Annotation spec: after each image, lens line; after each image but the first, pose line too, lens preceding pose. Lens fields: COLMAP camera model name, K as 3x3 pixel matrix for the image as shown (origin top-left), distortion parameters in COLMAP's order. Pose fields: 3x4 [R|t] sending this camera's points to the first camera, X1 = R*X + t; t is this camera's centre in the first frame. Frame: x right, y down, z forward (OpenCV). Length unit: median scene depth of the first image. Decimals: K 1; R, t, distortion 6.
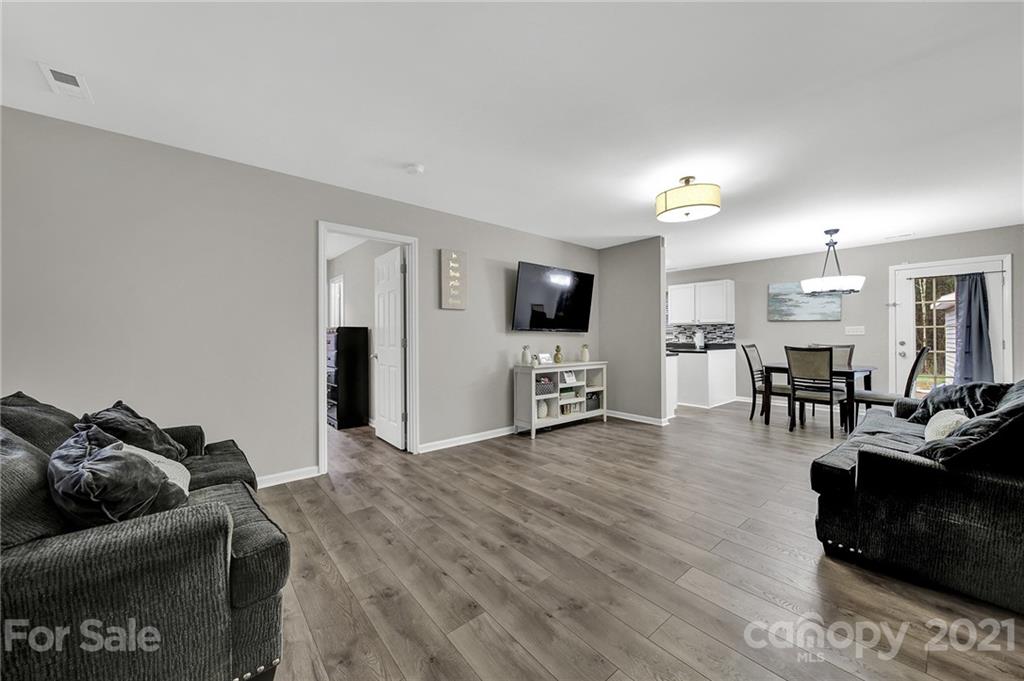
lens RADIAL K [[384.7, 0, 509.1], [0, 384.7, 336.5], [0, 0, 1]] dist [0.003989, 0.000207]
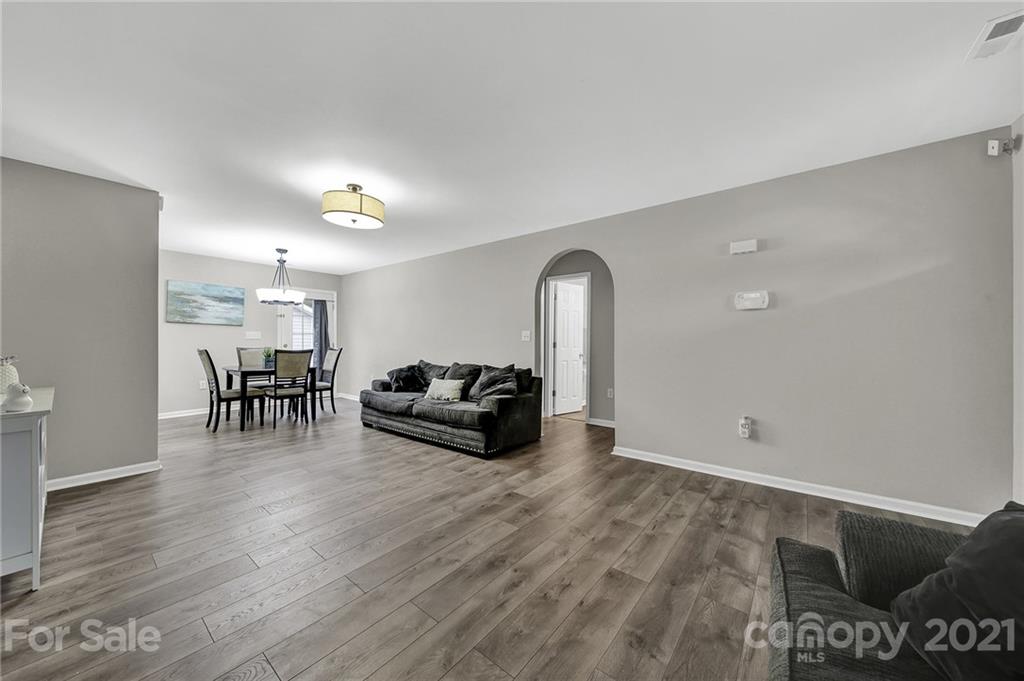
lens RADIAL K [[362.9, 0, 515.5], [0, 362.9, 340.7], [0, 0, 1]] dist [-0.002443, 0.000051]
pose [[-0.210187, -0.000594, 0.977661, -0.571275], [-0.003108, 0.999995, -0.000061, -0.000970], [-0.977656, -0.003051, -0.210188, 0.786990]]
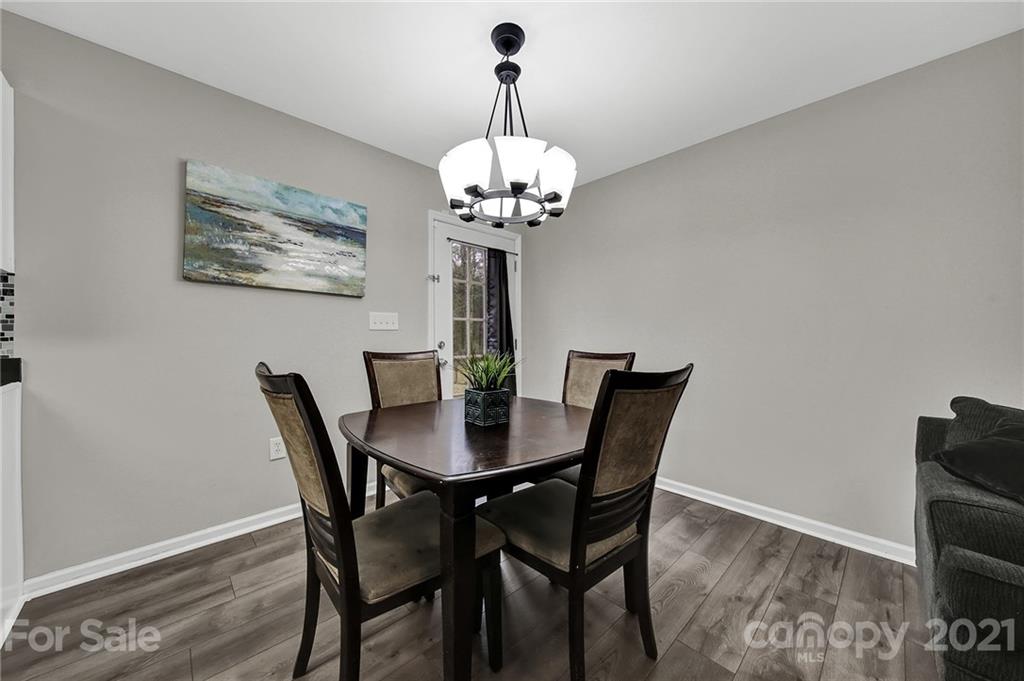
lens RADIAL K [[362.9, 0, 504.4], [0, 362.9, 338.3], [0, 0, 1]] dist [-0.002443, 0.000051]
pose [[-0.069477, -0.000287, 0.997583, 0.727626], [-0.000250, 1.000000, 0.000270, 0.011659], [-0.997583, -0.000230, -0.069477, 1.504876]]
